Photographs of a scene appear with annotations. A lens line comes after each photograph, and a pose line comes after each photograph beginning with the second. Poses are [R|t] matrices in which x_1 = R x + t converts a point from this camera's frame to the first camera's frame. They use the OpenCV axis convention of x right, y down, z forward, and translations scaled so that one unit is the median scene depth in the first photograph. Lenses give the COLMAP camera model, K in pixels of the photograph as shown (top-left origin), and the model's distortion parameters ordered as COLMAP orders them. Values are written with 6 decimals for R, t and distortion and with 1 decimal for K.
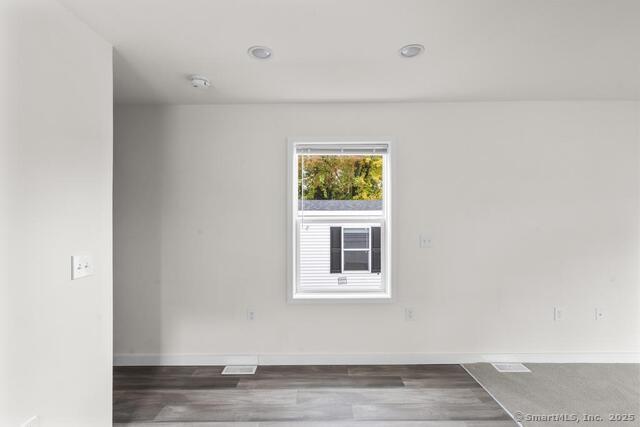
lens RADIAL K [[295.6, 0, 318.6], [0, 295.6, 216.6], [0, 0, 1]] dist [-0.010390, -0.000464]
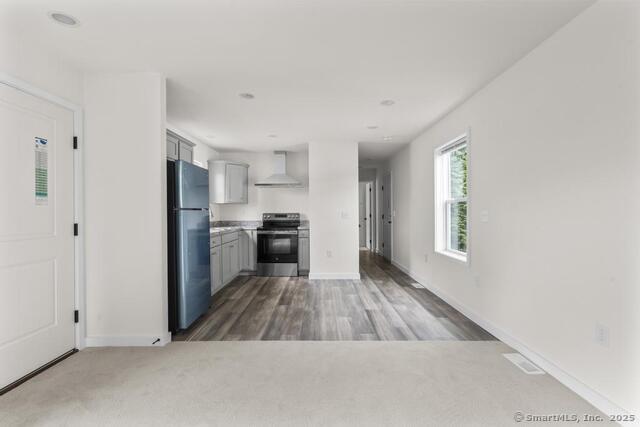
lens RADIAL K [[295.6, 0, 322.4], [0, 295.6, 212.2], [0, 0, 1]] dist [-0.010390, -0.000464]
pose [[0.006252, -0.003002, -0.999976, 1.598397], [-0.011351, 0.999931, -0.003073, 0.085846], [0.999916, 0.011370, 0.006218, 0.424899]]
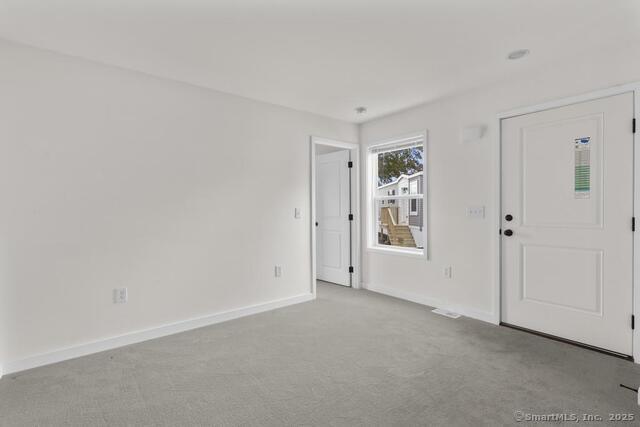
lens RADIAL K [[305.6, 0, 318.3], [0, 305.6, 212.1], [0, 0, 1]] dist [0.005606, 0.000921]
pose [[-0.624812, -0.012867, 0.780669, 0.466898], [0.015143, 0.999476, 0.028594, 0.073786], [-0.780628, 0.029688, -0.624290, 0.912430]]
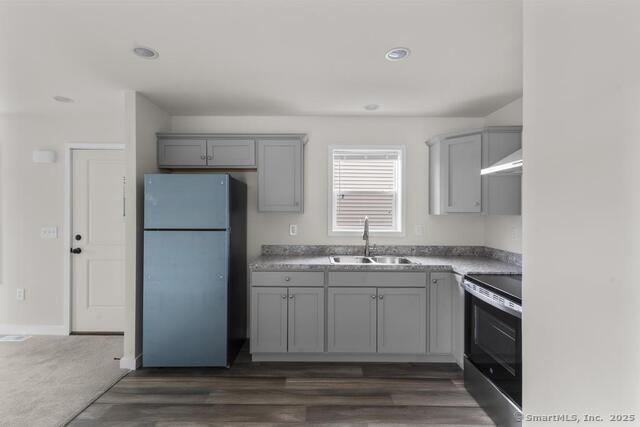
lens RADIAL K [[295.6, 0, 326.4], [0, 295.6, 210.0], [0, 0, 1]] dist [-0.010390, -0.000464]
pose [[-0.999656, -0.012351, -0.023157, -0.126806], [-0.012728, 0.999788, 0.016199, -0.014343], [0.022952, 0.016488, -0.999601, 0.902269]]
